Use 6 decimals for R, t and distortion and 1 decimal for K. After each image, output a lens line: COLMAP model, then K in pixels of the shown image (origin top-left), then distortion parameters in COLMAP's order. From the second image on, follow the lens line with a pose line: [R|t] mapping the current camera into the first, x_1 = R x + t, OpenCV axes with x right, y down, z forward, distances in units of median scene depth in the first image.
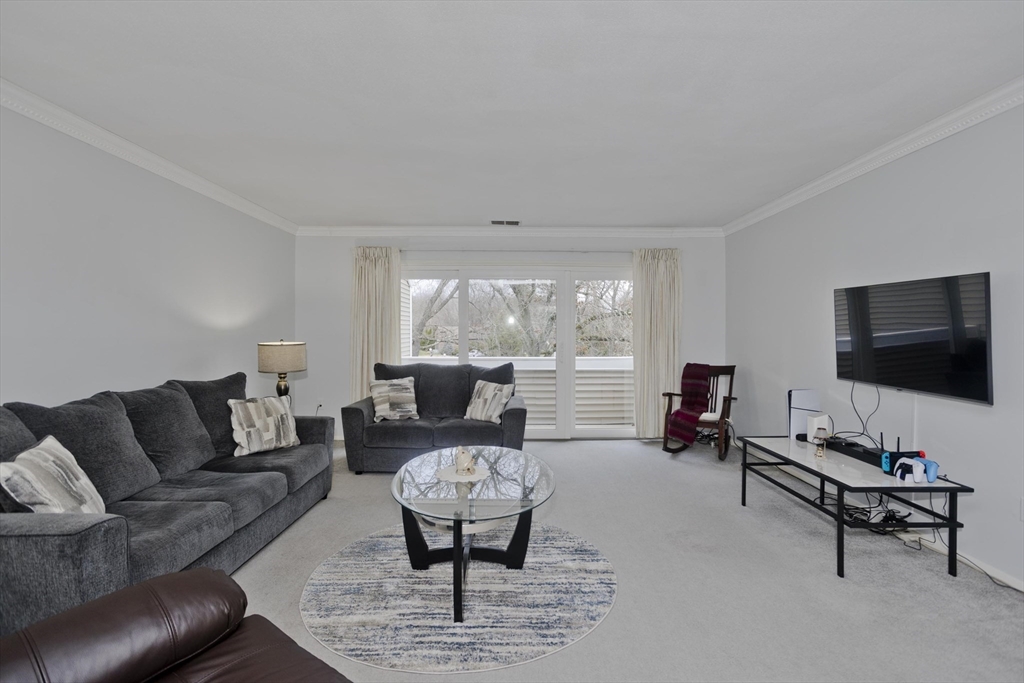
lens RADIAL K [[505.2, 0, 514.1], [0, 505.2, 336.3], [0, 0, 1]] dist [-0.040672, 0.021462]
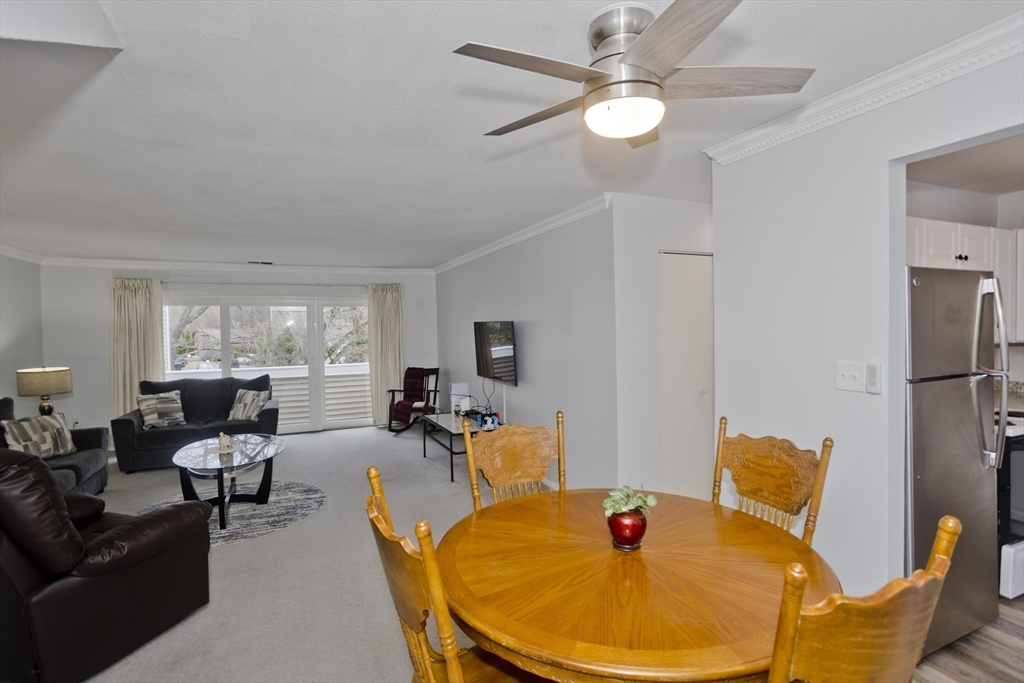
lens RADIAL K [[505.2, 0, 522.0], [0, 505.2, 341.0], [0, 0, 1]] dist [-0.040672, 0.021462]
pose [[0.910373, -0.028330, 0.412818, 0.066696], [0.022483, 0.999566, 0.019016, -0.046923], [-0.413177, -0.008030, 0.910615, -0.477922]]
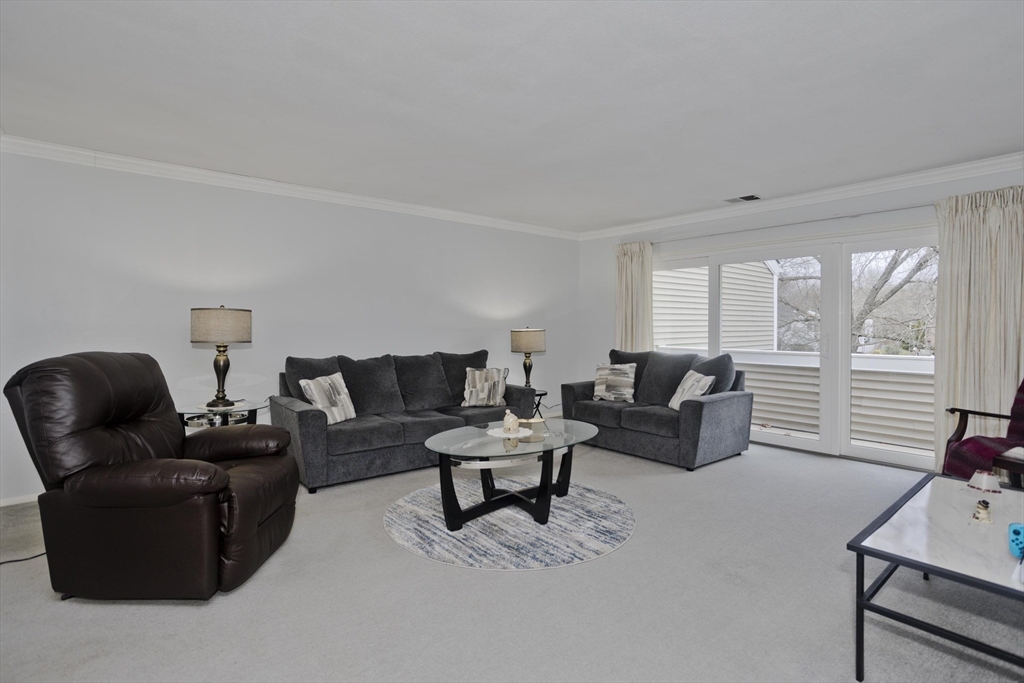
lens RADIAL K [[505.2, 0, 482.9], [0, 505.2, 325.3], [0, 0, 1]] dist [-0.040672, 0.021462]
pose [[0.617056, -0.001415, -0.786918, 0.477247], [-0.006375, 0.999957, -0.006797, 0.010840], [0.786893, 0.009211, 0.617021, 0.105536]]
